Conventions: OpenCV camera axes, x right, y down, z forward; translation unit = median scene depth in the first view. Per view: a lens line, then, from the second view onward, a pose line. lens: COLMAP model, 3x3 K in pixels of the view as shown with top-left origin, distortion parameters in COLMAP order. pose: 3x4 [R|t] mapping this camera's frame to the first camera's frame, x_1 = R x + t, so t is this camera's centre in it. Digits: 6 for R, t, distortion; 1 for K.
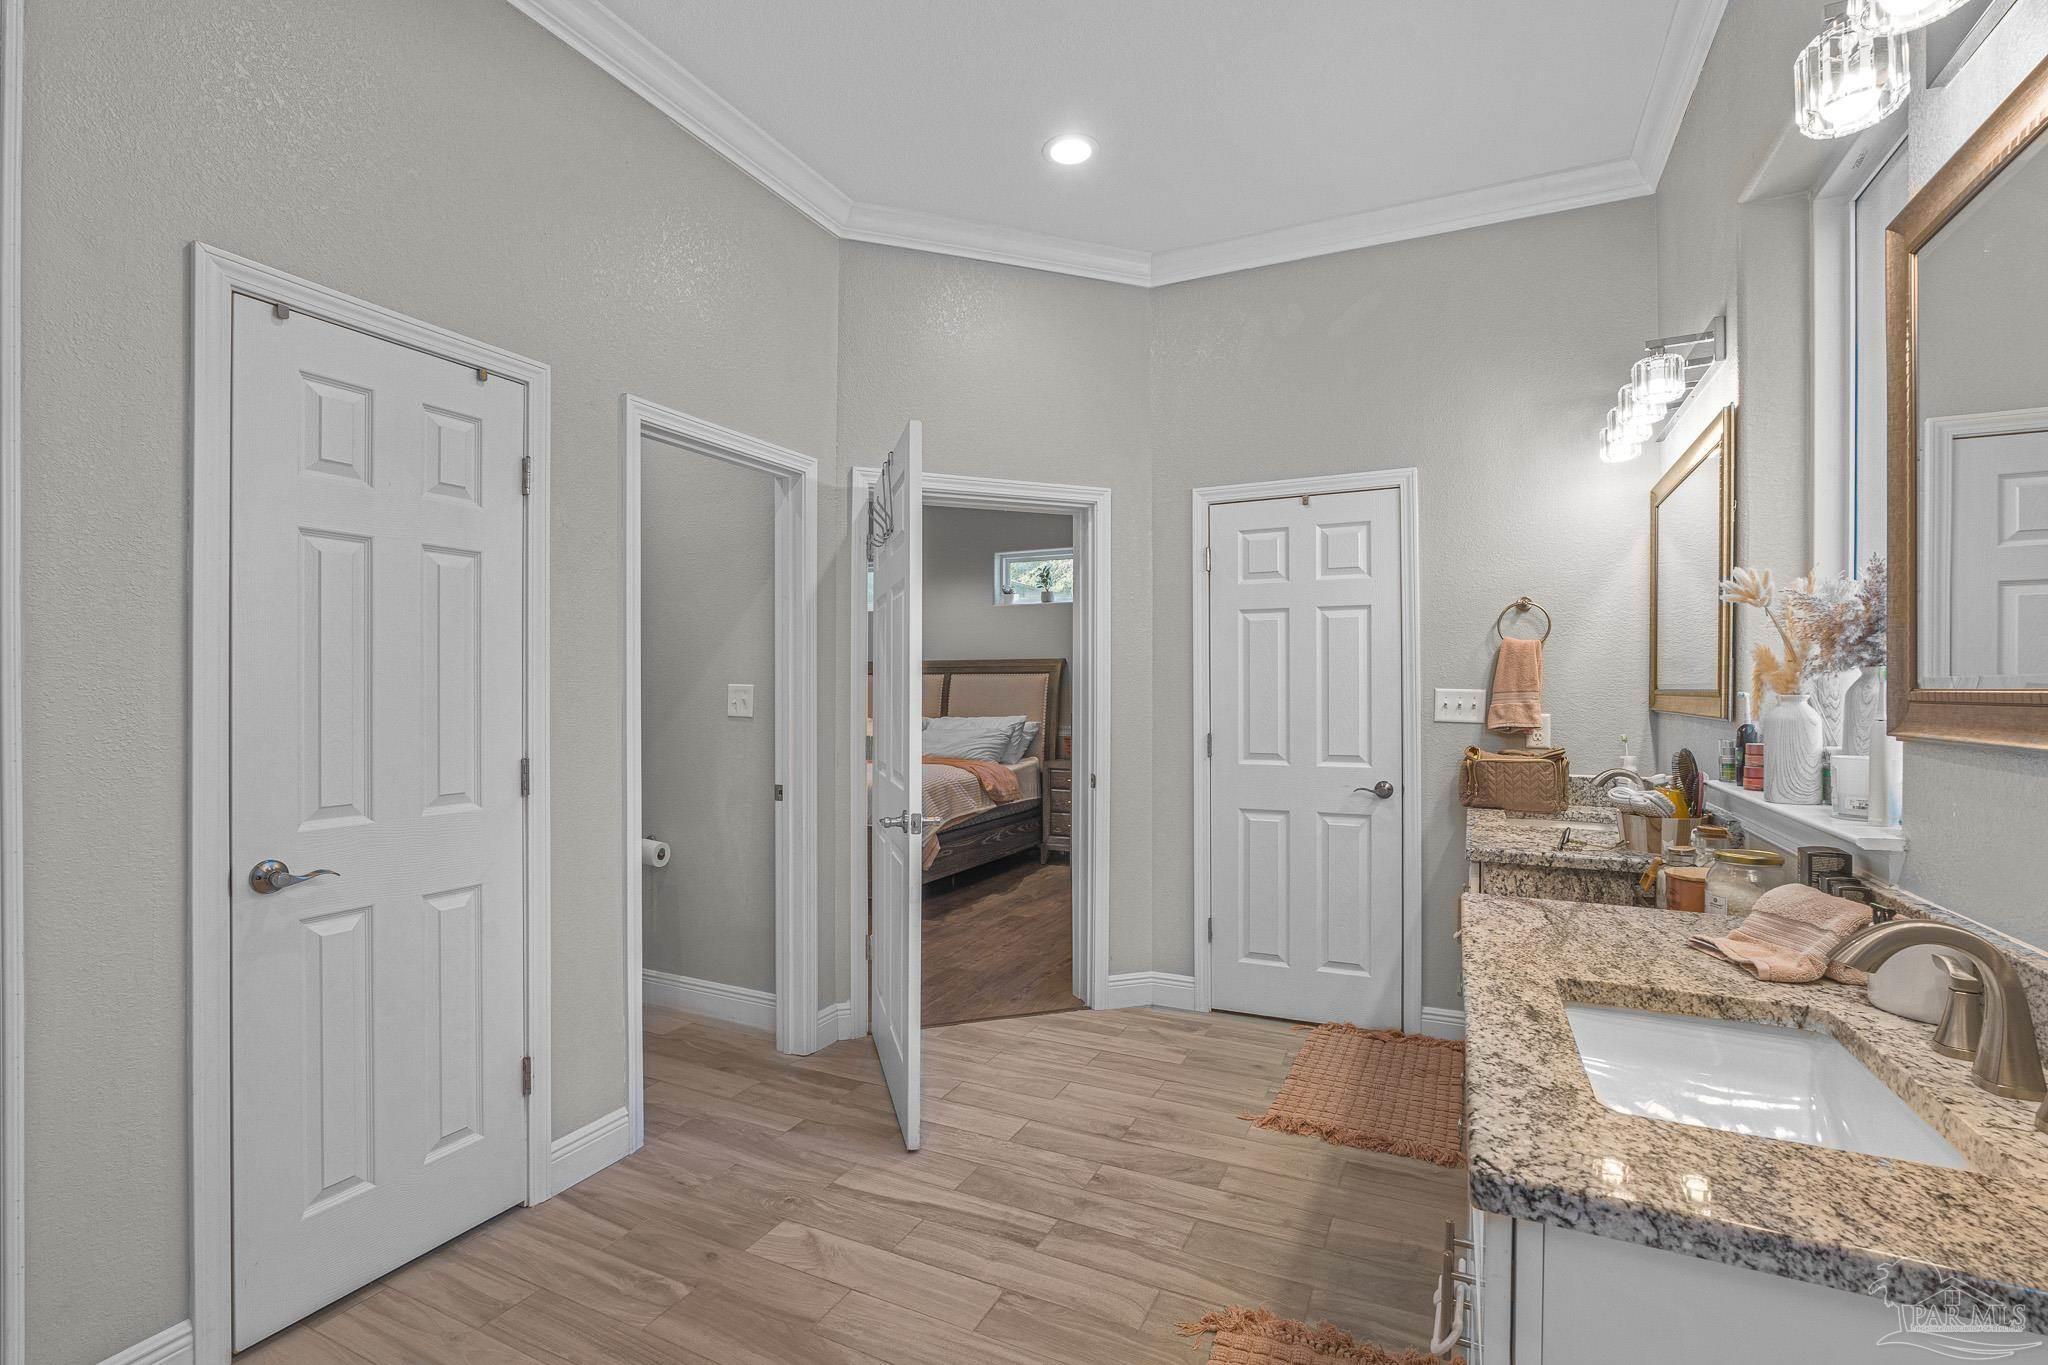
lens RADIAL K [[917.7, 0, 1024.0], [0, 917.7, 686.5], [0, 0, 1]] dist [-0.000047, -0.000001]
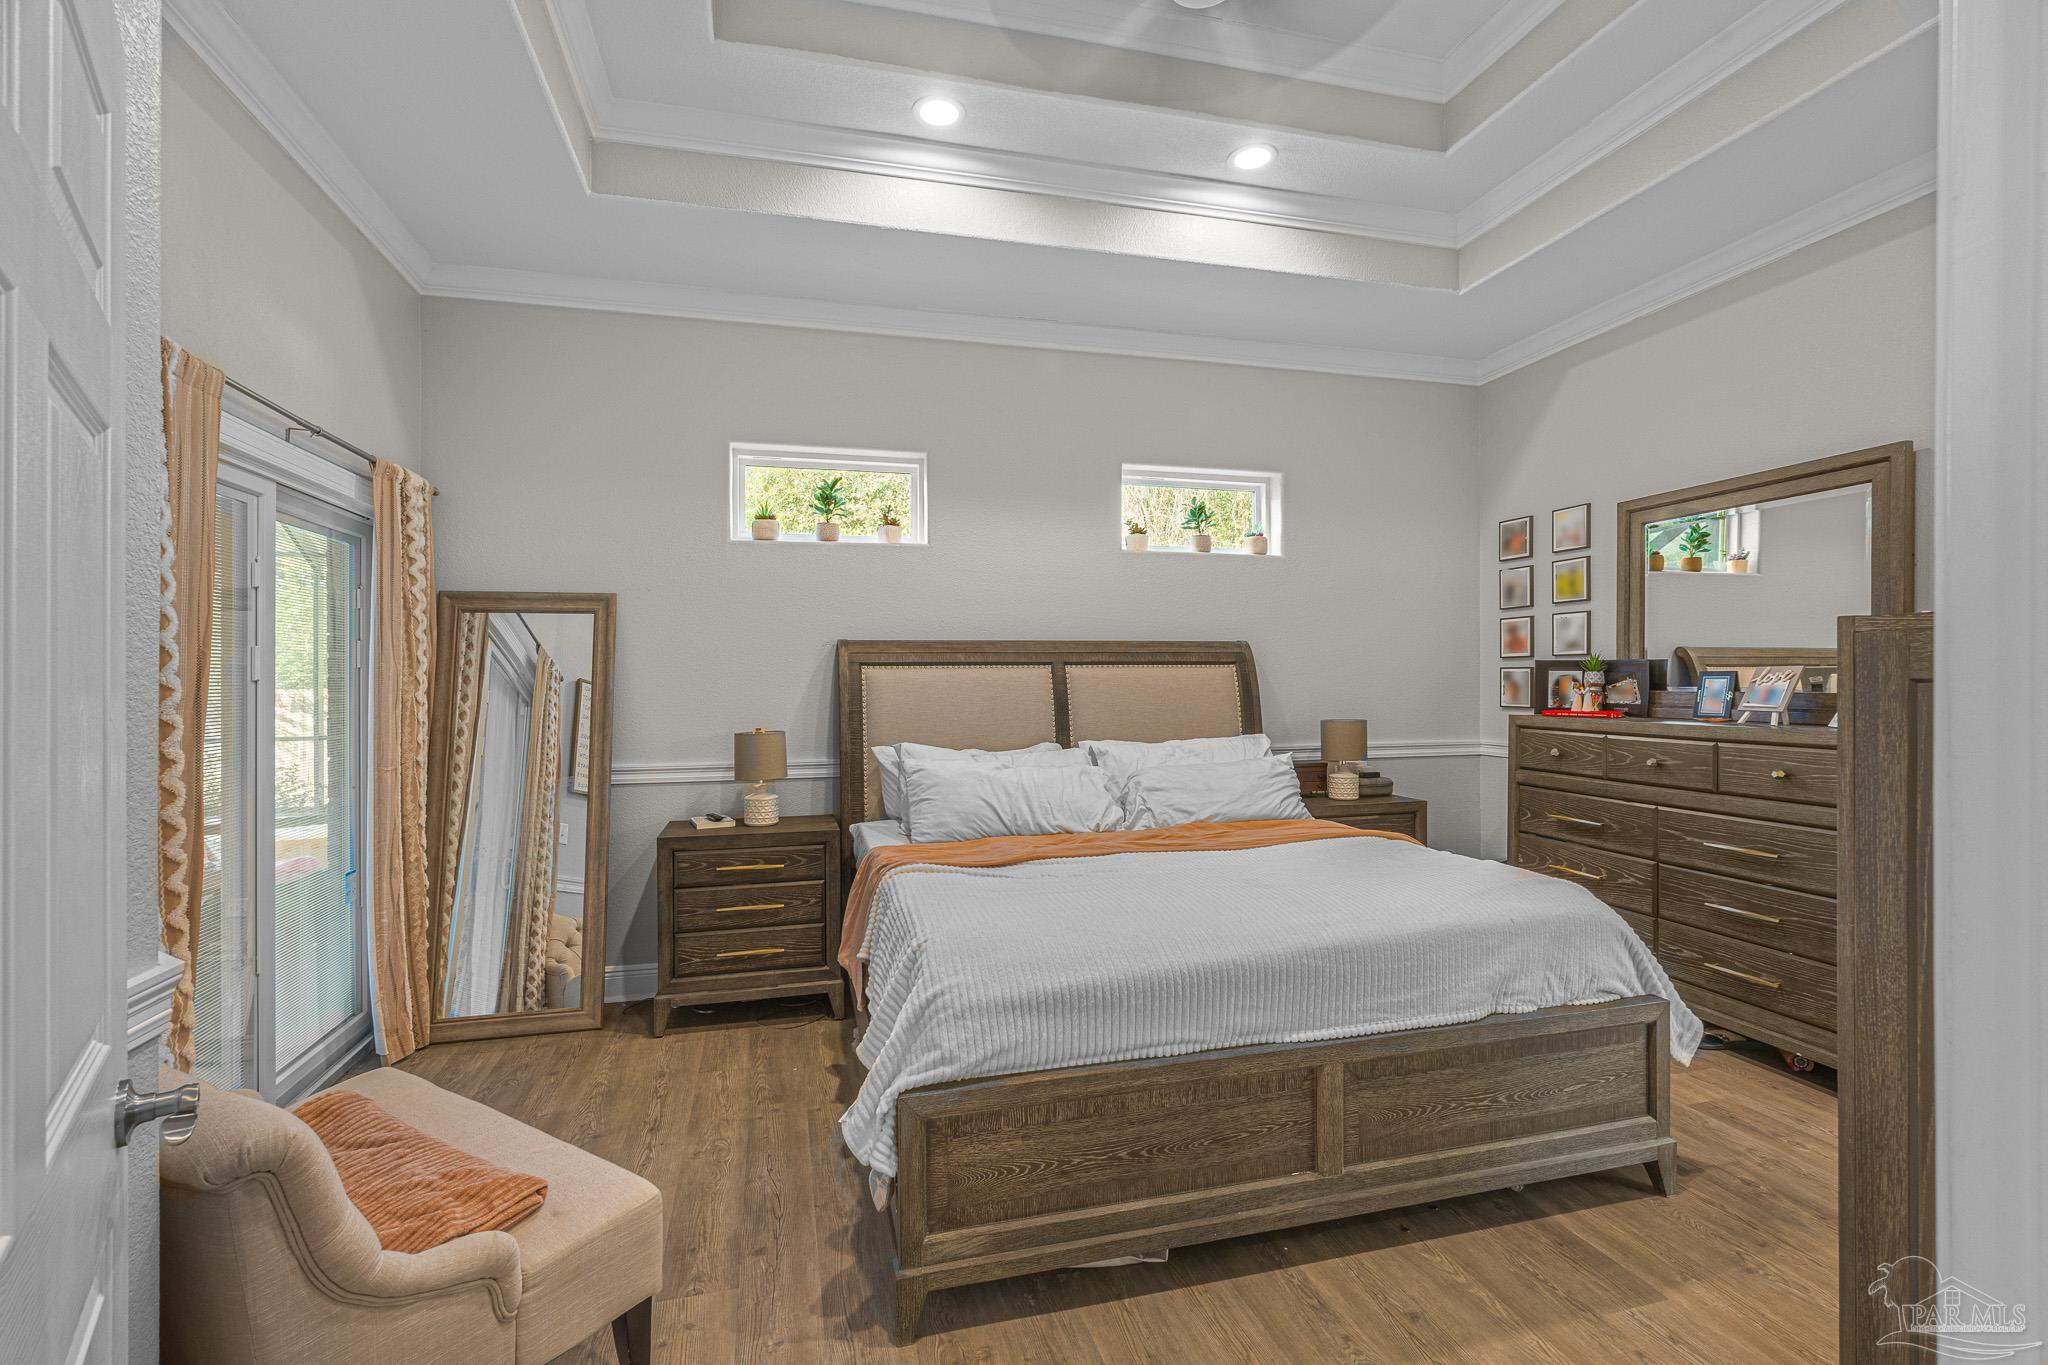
lens RADIAL K [[917.7, 0, 1024.6], [0, 917.7, 679.8], [0, 0, 1]] dist [-0.000047, -0.000001]
pose [[0.760187, -0.000443, 0.649704, -0.468965], [0.002006, 0.999997, -0.001666, -0.003858], [-0.649701, 0.002570, 0.760186, 0.592066]]
